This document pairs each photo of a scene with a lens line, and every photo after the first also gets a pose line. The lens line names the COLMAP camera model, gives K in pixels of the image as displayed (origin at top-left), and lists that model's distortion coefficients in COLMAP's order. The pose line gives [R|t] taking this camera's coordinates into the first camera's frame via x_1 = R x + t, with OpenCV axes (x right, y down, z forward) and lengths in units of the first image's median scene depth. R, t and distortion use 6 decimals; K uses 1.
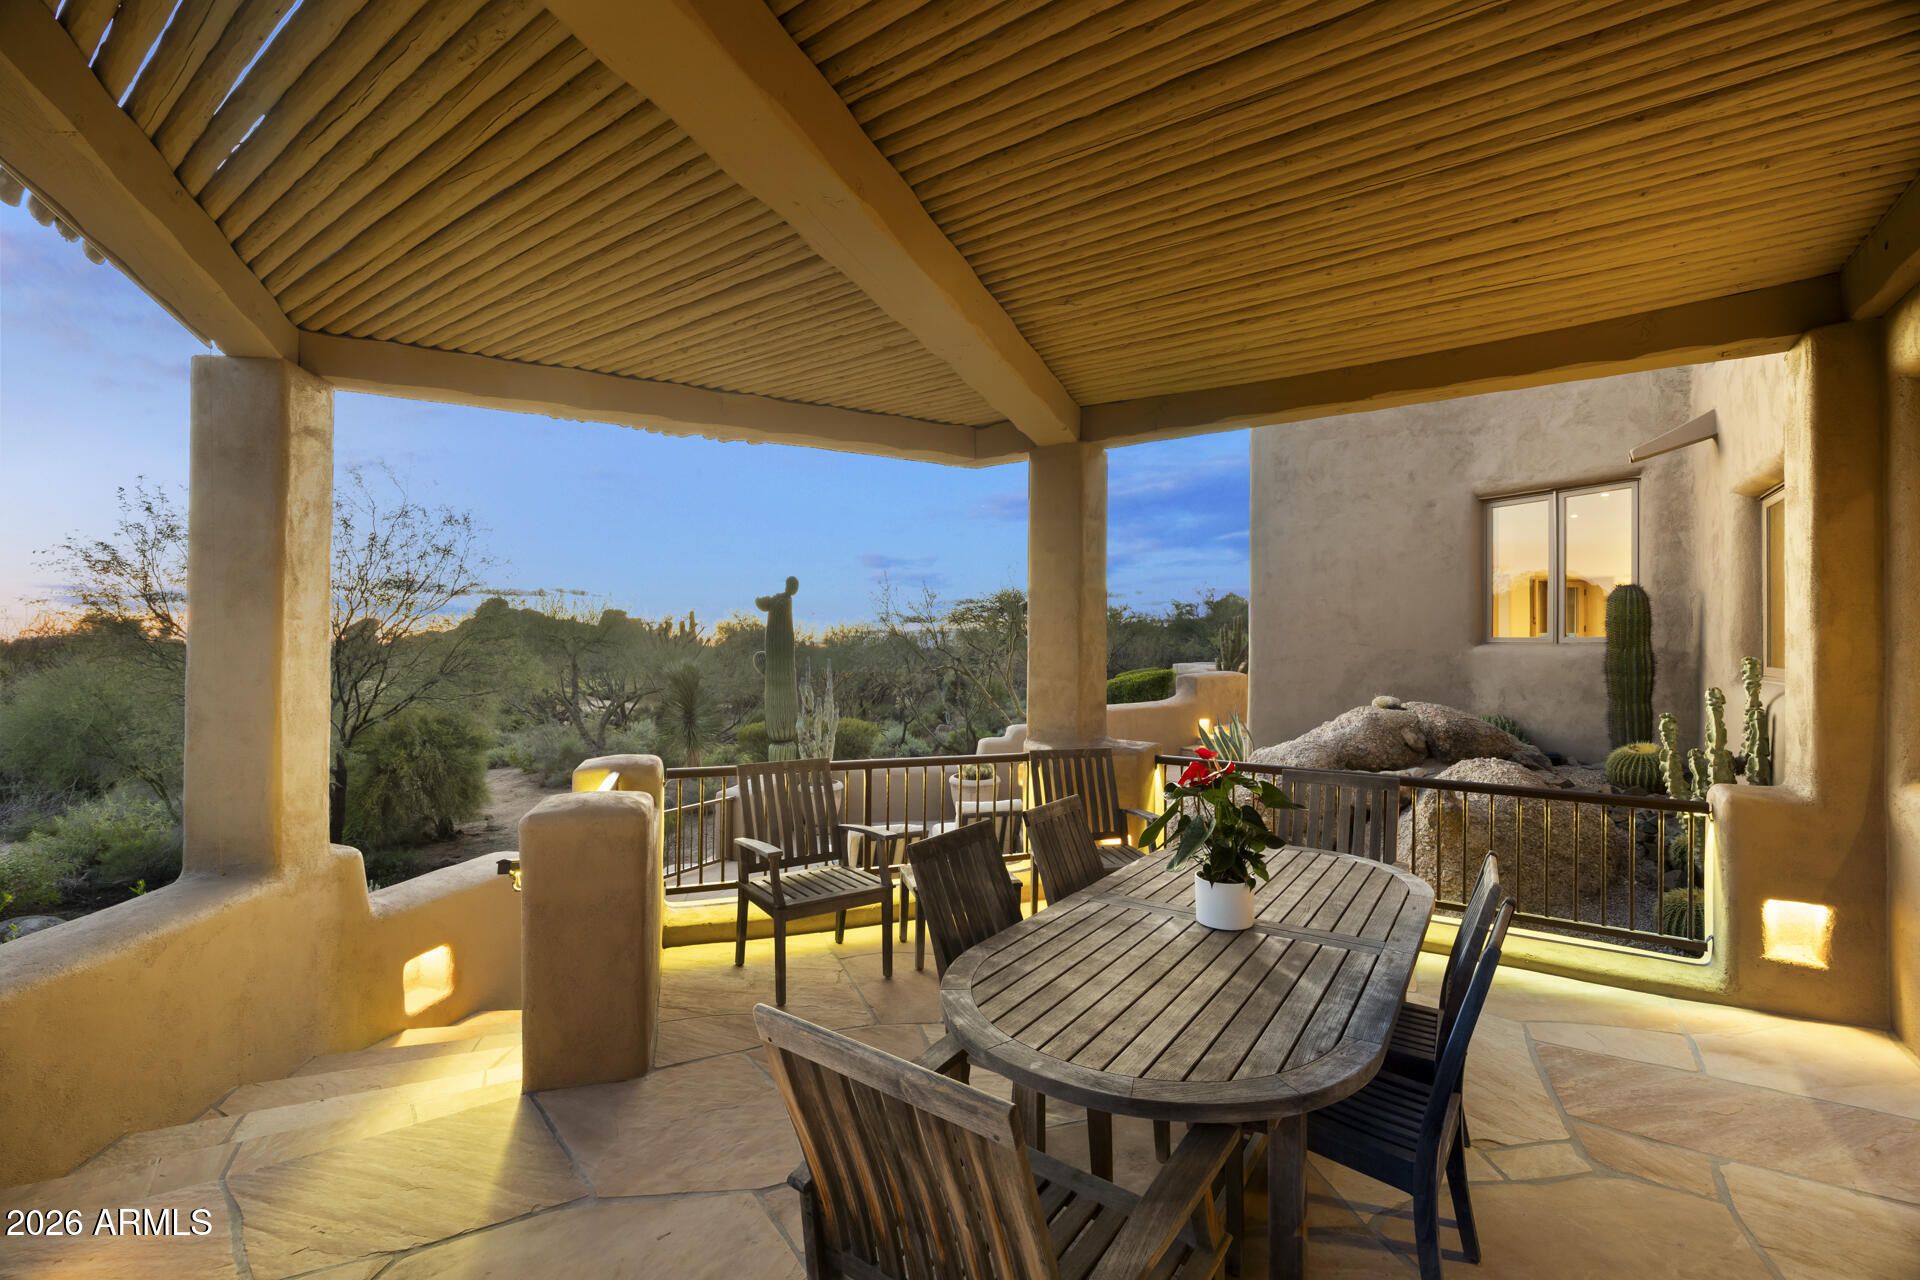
lens RADIAL K [[803.6, 0, 952.8], [0, 803.6, 644.1], [0, 0, 1]] dist [-0.016330, 0.001631]
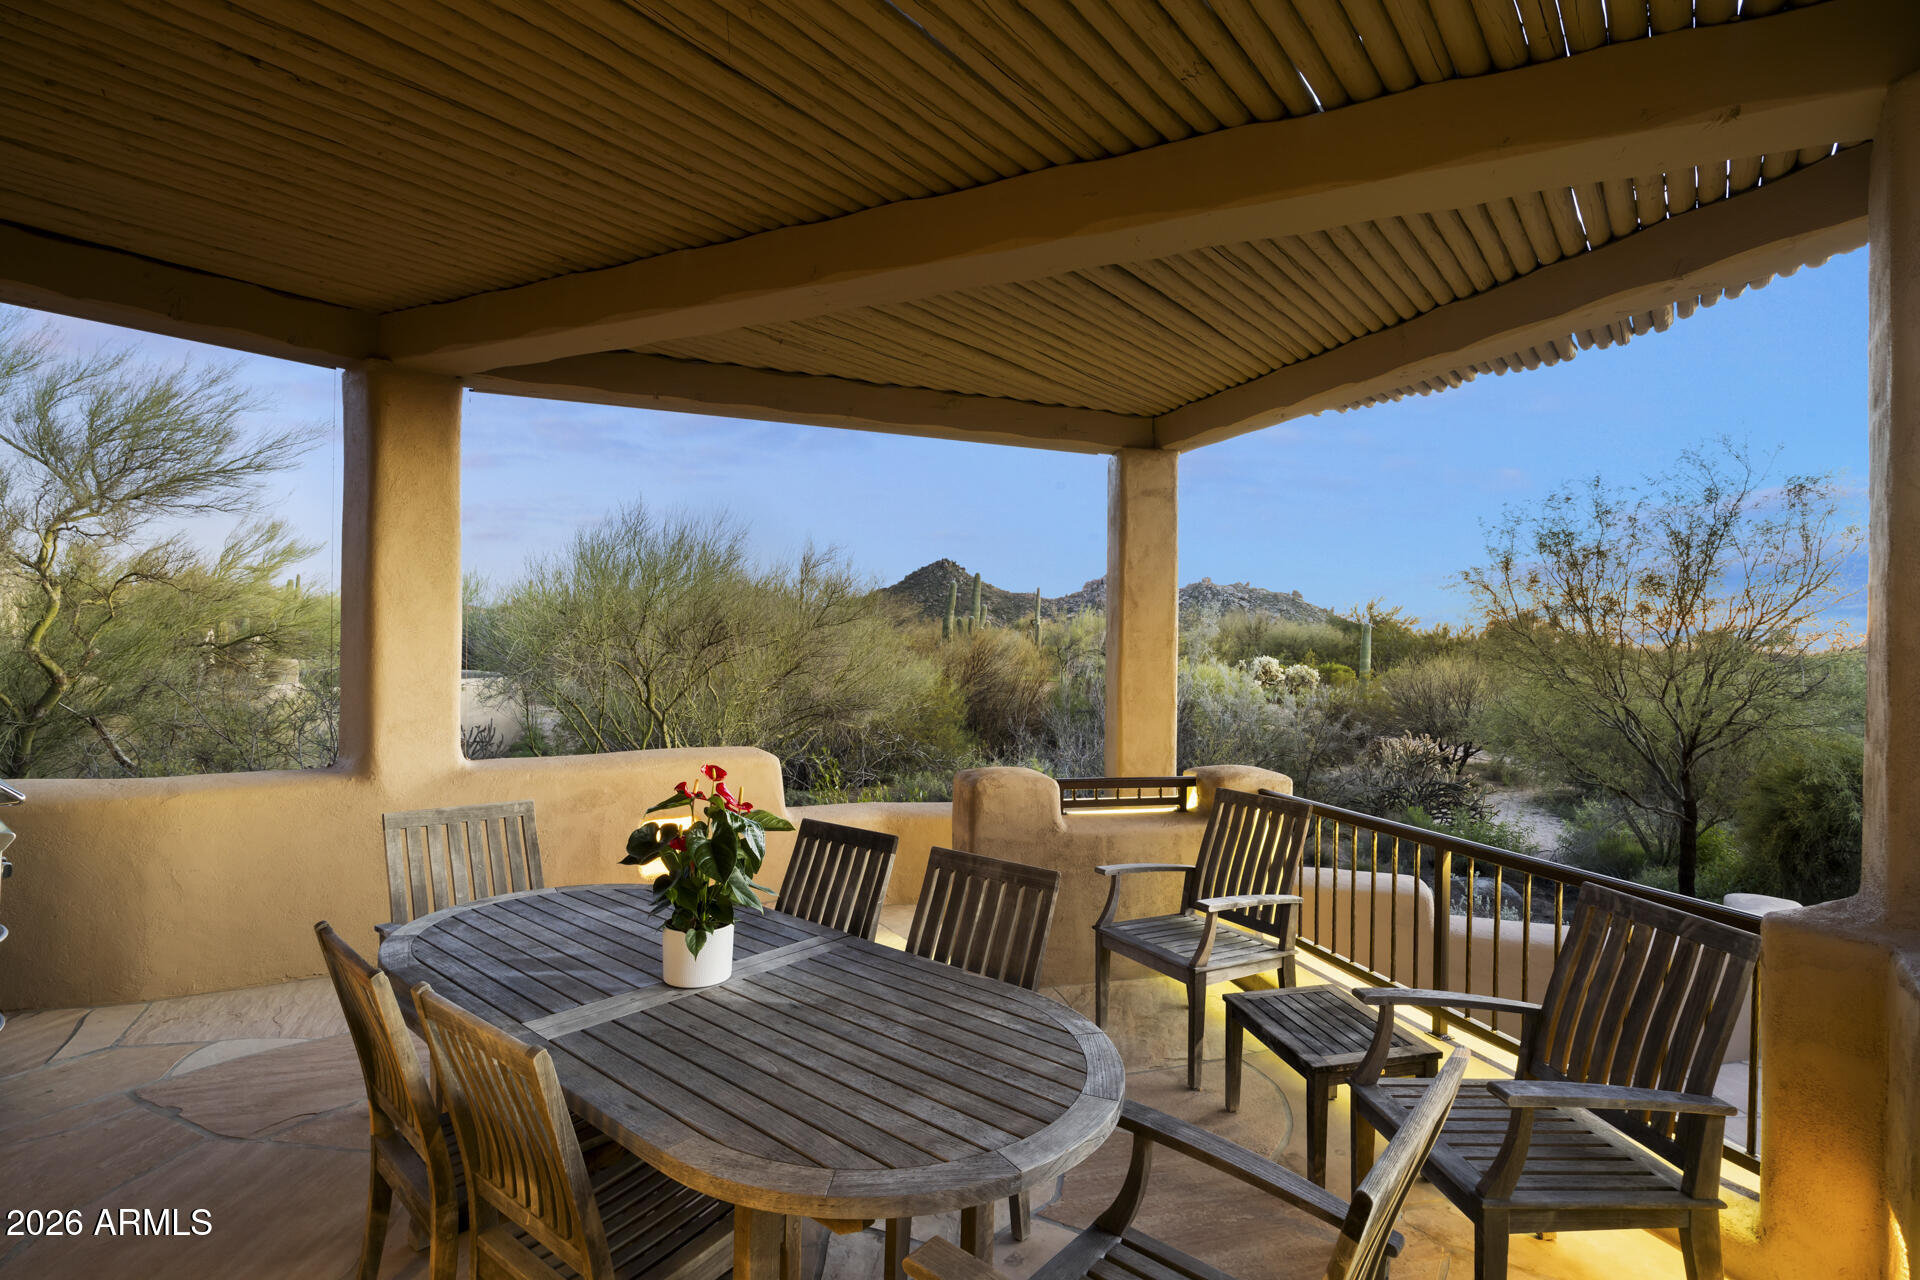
lens RADIAL K [[916.4, 0, 961.8], [0, 916.4, 639.1], [0, 0, 1]] dist [0.000483, 0.000033]
pose [[-0.078167, -0.012477, -0.996862, 1.123434], [-0.007552, 0.999900, -0.011922, 0.002611], [0.996912, 0.006597, -0.078254, 1.185587]]
